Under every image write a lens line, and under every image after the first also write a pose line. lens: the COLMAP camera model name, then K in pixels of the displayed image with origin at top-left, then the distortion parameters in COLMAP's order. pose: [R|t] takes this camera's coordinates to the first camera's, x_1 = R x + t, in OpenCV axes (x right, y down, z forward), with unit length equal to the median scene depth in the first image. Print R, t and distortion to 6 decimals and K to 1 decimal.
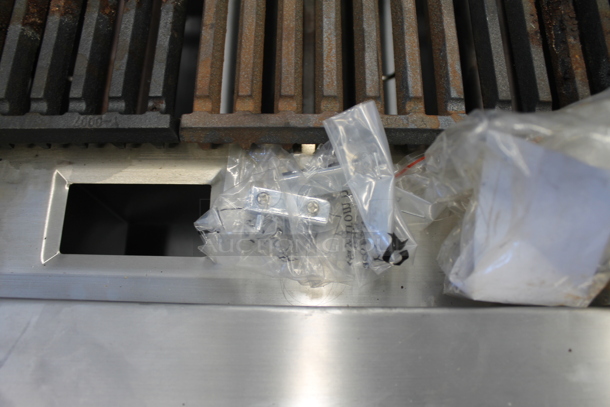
lens RADIAL K [[515.9, 0, 305.0], [0, 515.9, 203.5], [0, 0, 1]] dist [-0.147742, 0.121767]
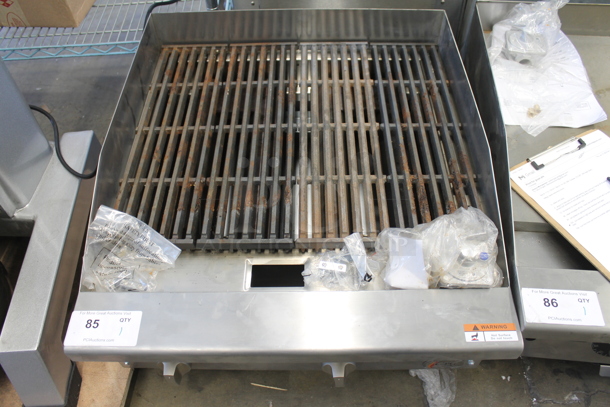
lens RADIAL K [[515.9, 0, 305.0], [0, 515.9, 203.5], [0, 0, 1]] dist [-0.147742, 0.121767]
pose [[0.999861, -0.016257, -0.003571, -0.174317], [0.014123, 0.942172, -0.334833, 0.652054], [0.008808, 0.334736, 0.942271, -1.949891]]
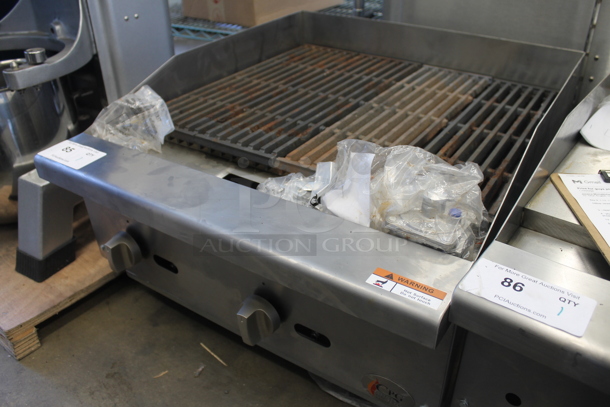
lens RADIAL K [[515.9, 0, 305.0], [0, 515.9, 203.5], [0, 0, 1]] dist [-0.147742, 0.121767]
pose [[0.838536, 0.280081, -0.467346, 1.234458], [-0.509740, 0.706198, -0.491375, 1.281636], [0.192414, 0.650261, 0.734941, -0.841592]]
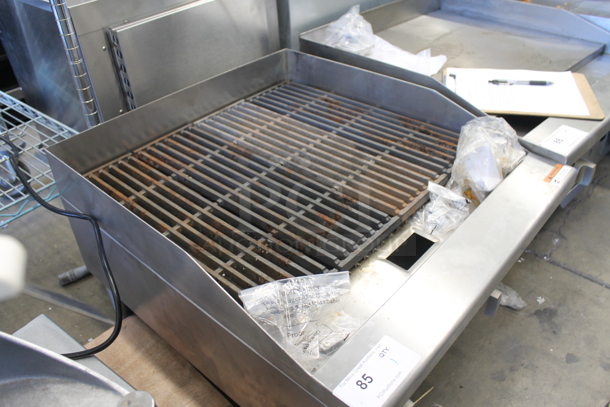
lens RADIAL K [[515.9, 0, 305.0], [0, 515.9, 203.5], [0, 0, 1]] dist [-0.147742, 0.121767]
pose [[0.652346, -0.458350, 0.603623, -2.505544], [0.724965, 0.609645, -0.320560, 0.384968], [-0.221067, 0.646721, 0.729987, -1.234601]]
